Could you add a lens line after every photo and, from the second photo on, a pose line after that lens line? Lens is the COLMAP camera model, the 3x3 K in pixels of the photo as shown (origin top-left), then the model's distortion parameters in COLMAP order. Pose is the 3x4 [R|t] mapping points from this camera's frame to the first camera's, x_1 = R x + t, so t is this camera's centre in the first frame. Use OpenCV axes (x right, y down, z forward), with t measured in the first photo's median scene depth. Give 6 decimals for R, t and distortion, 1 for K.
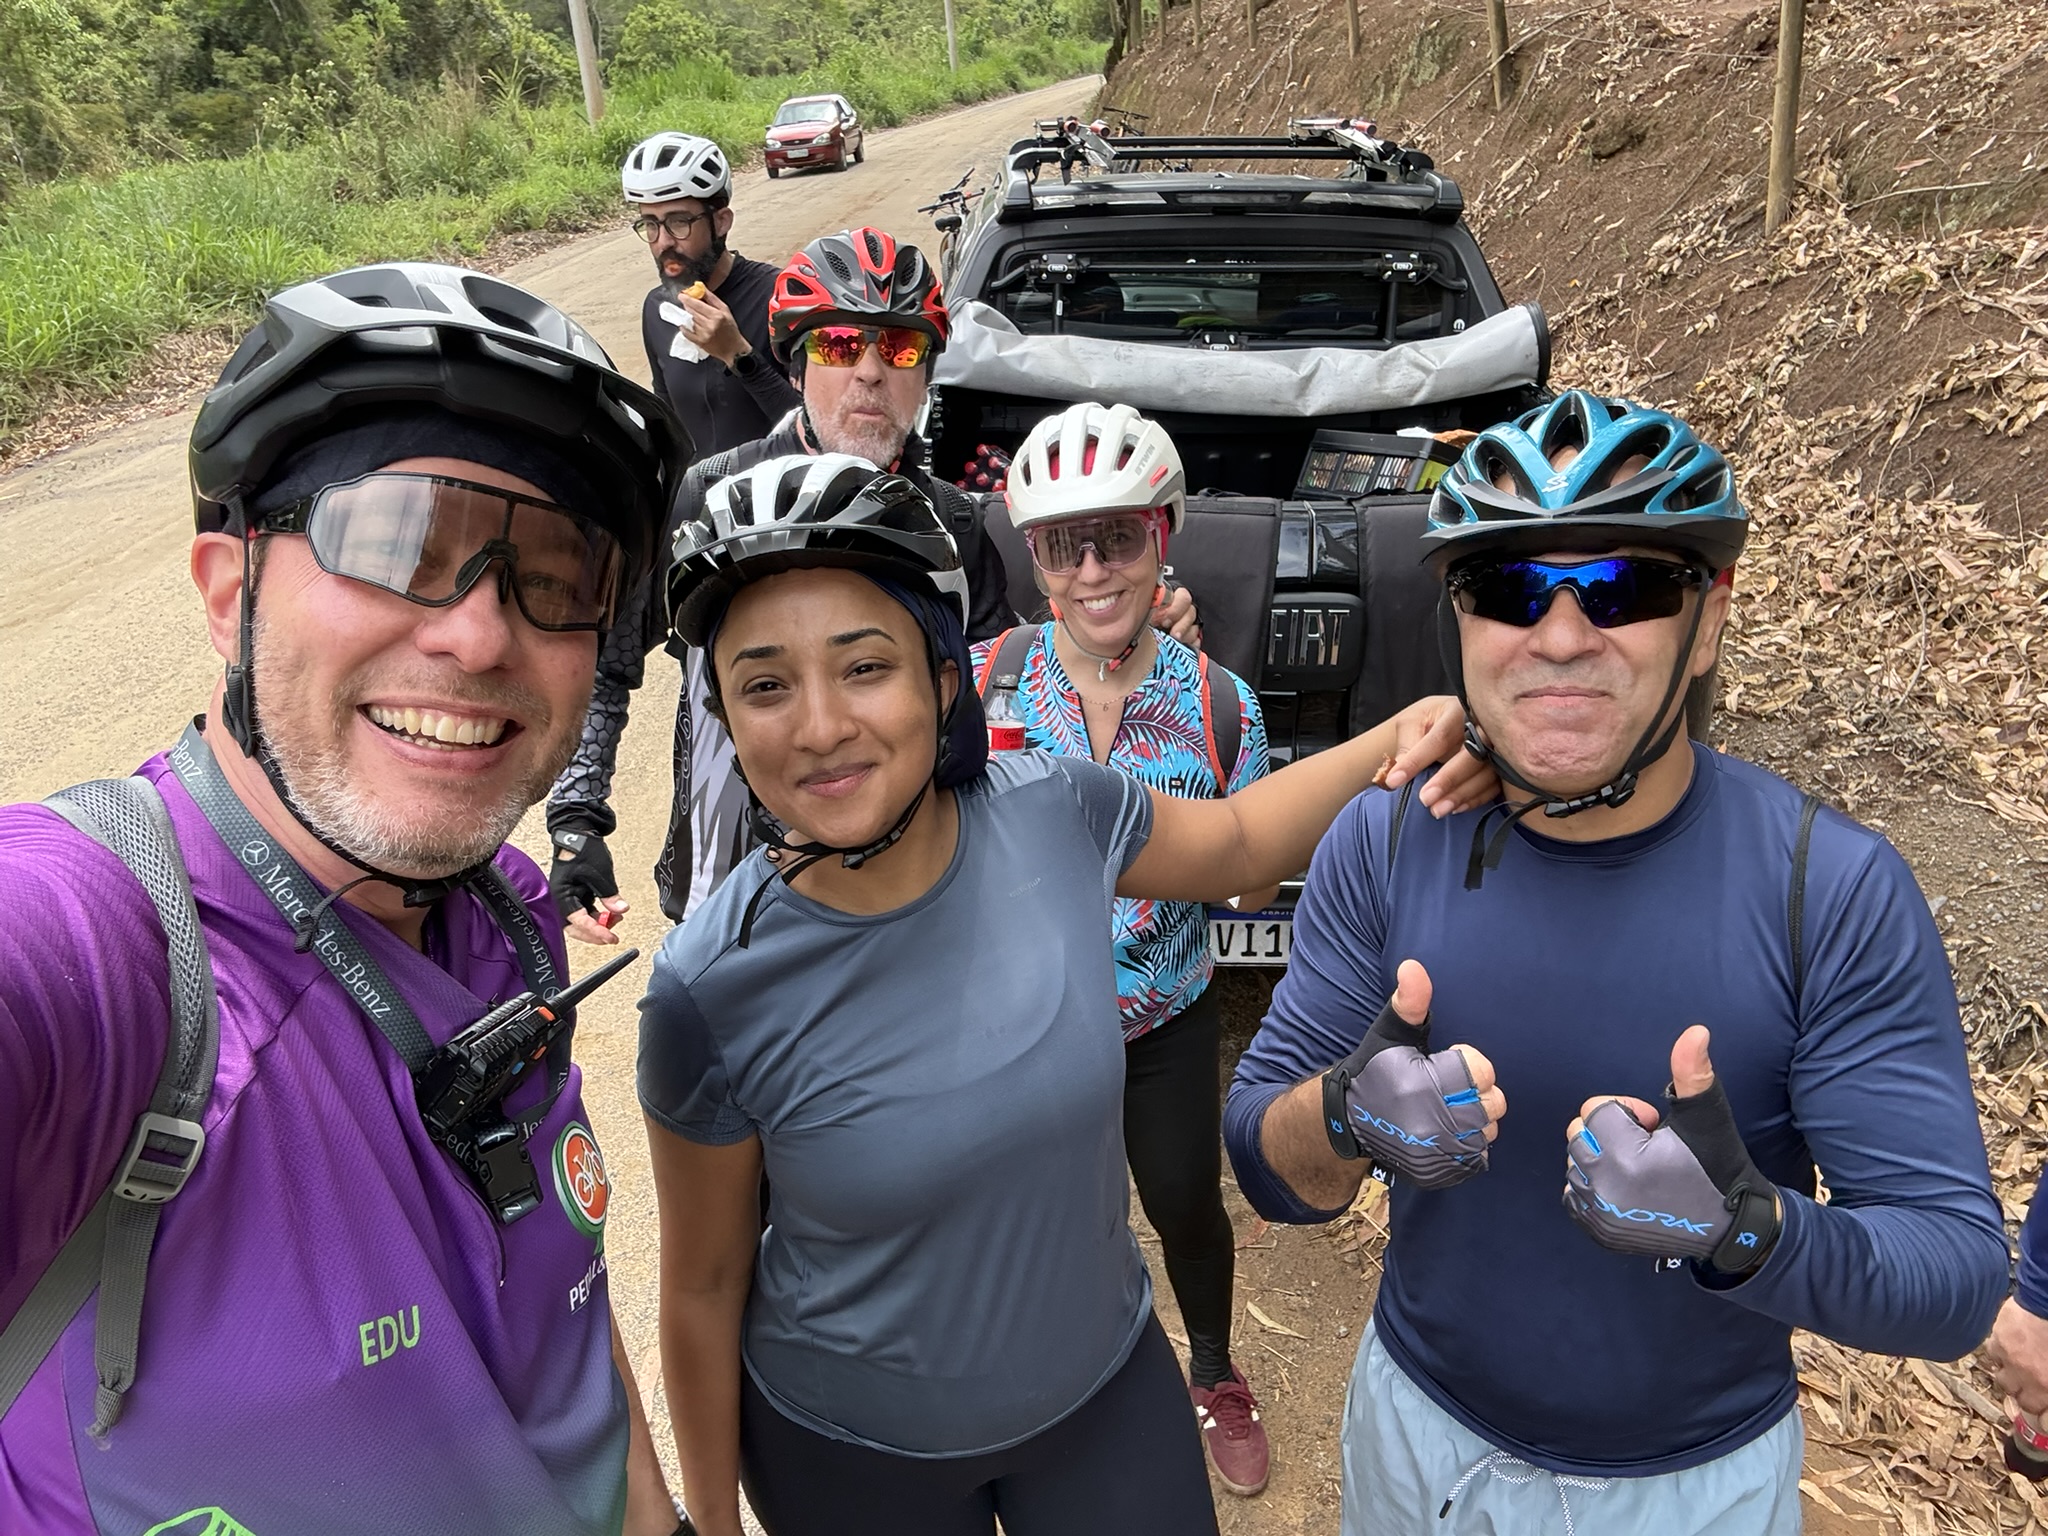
lens RADIAL K [[1355.6, 0, 1024.0], [0, 1355.6, 768.0], [0, 0, 1]] dist [-0.019462, -0.026412]
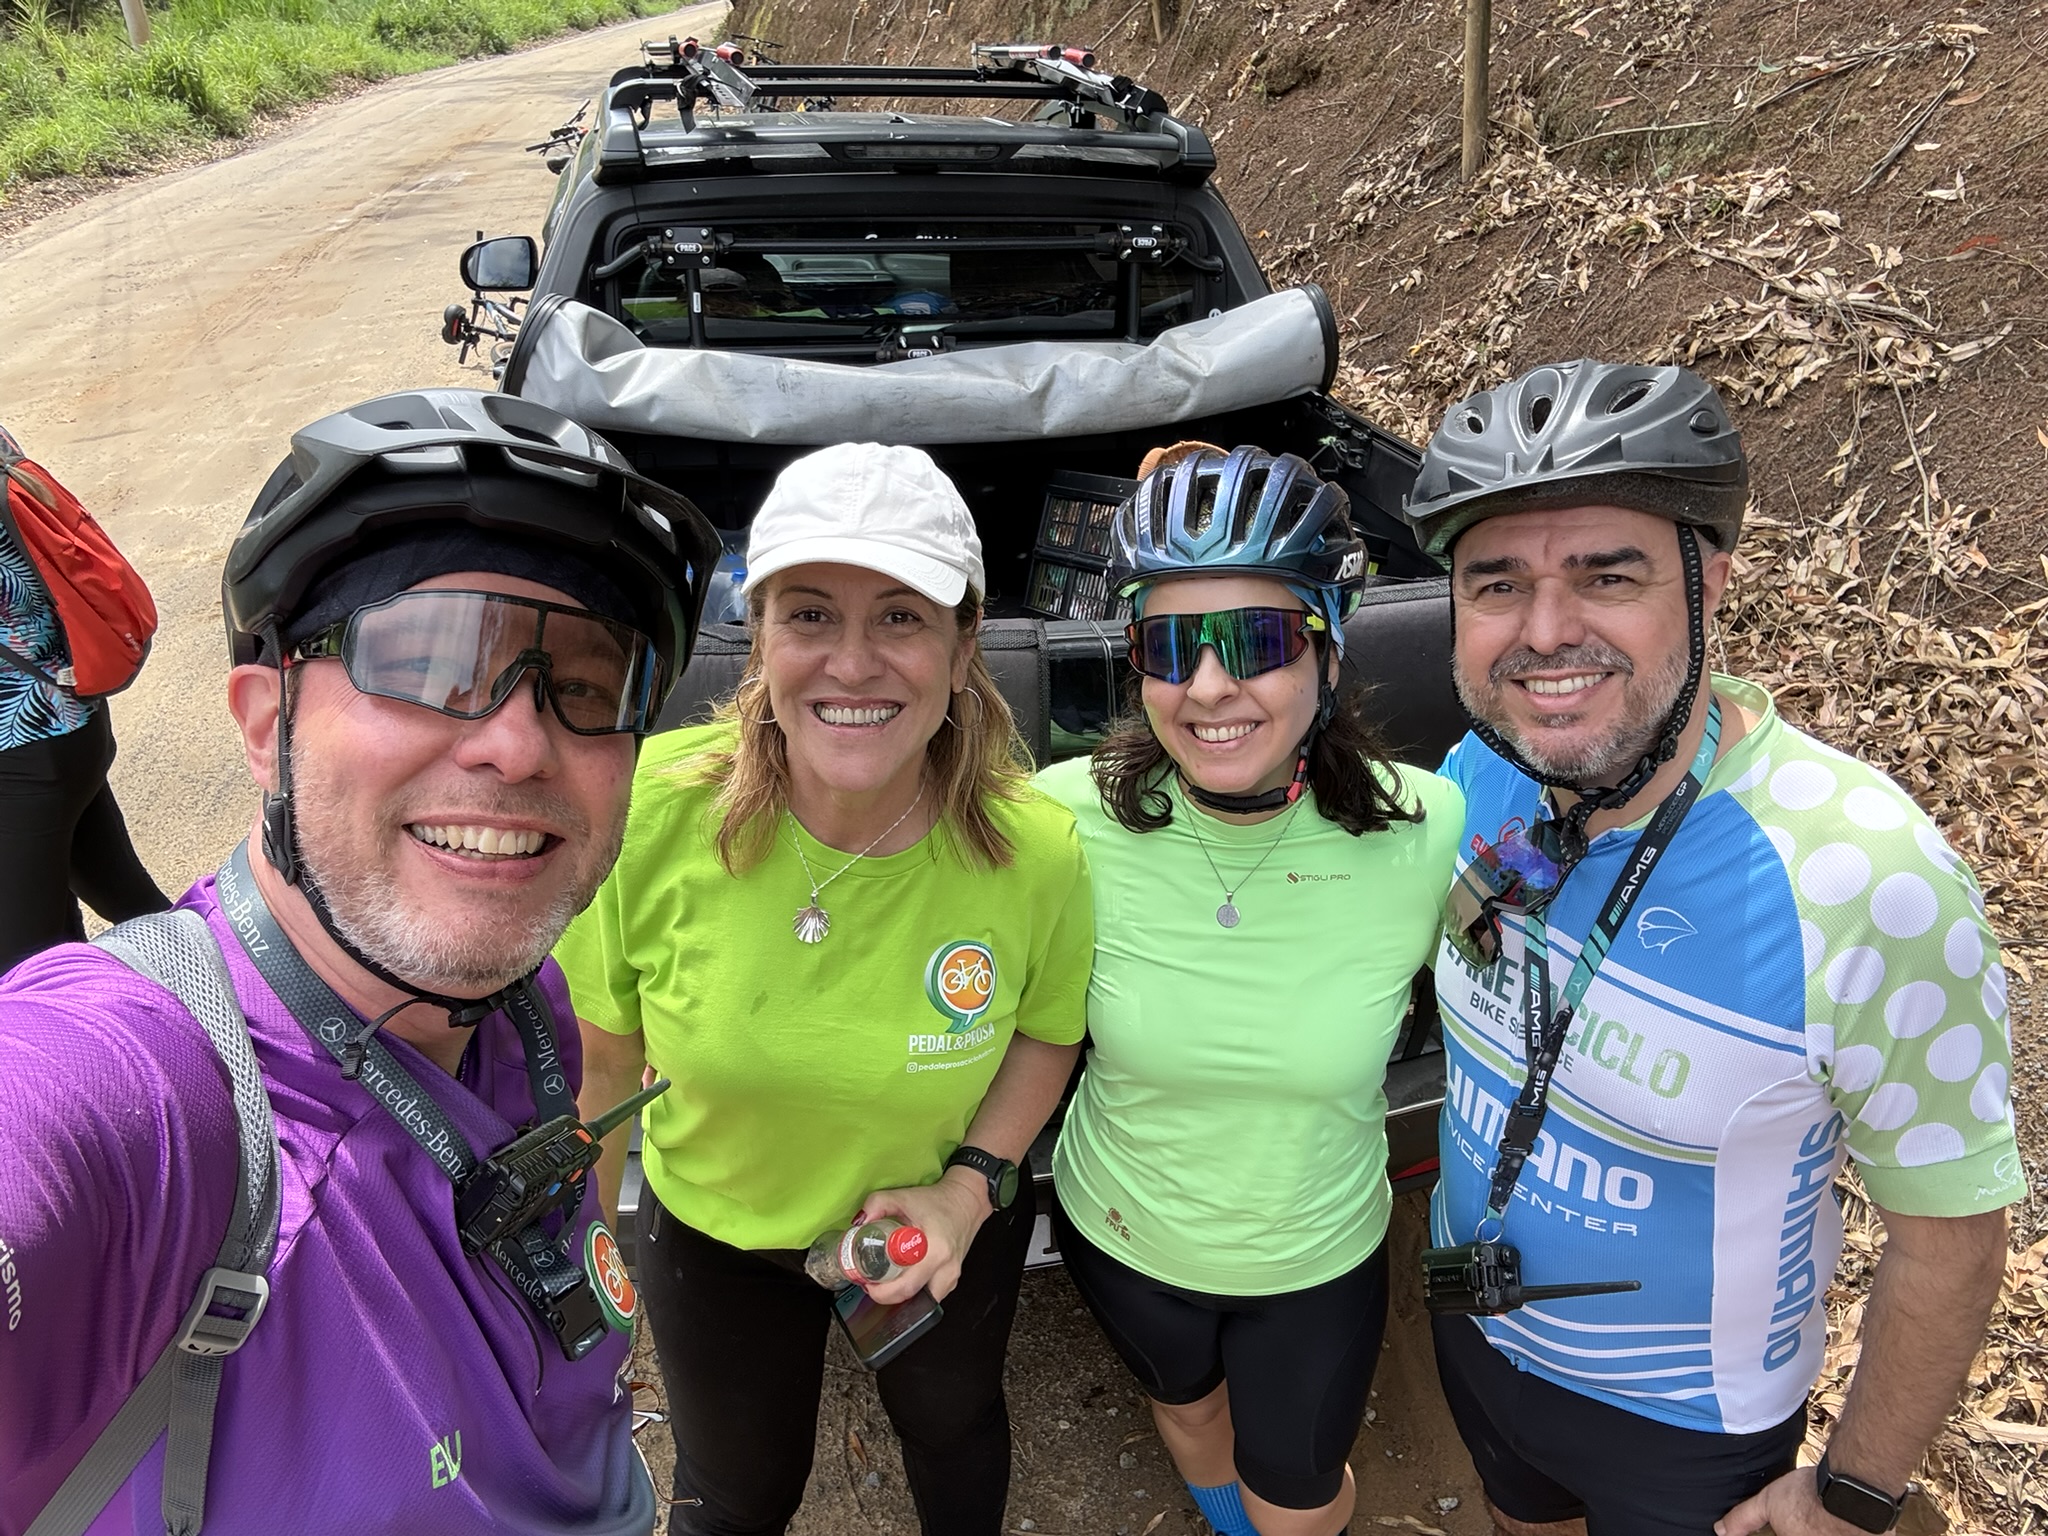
lens RADIAL K [[1341.9, 0, 1024.0], [0, 1341.9, 768.0], [0, 0, 1]] dist [0.009392, -0.046864]
pose [[0.970334, -0.095720, 0.222011, 0.008658], [0.086188, 0.994908, 0.052255, -0.074822], [-0.225882, -0.031570, 0.973643, 0.162555]]
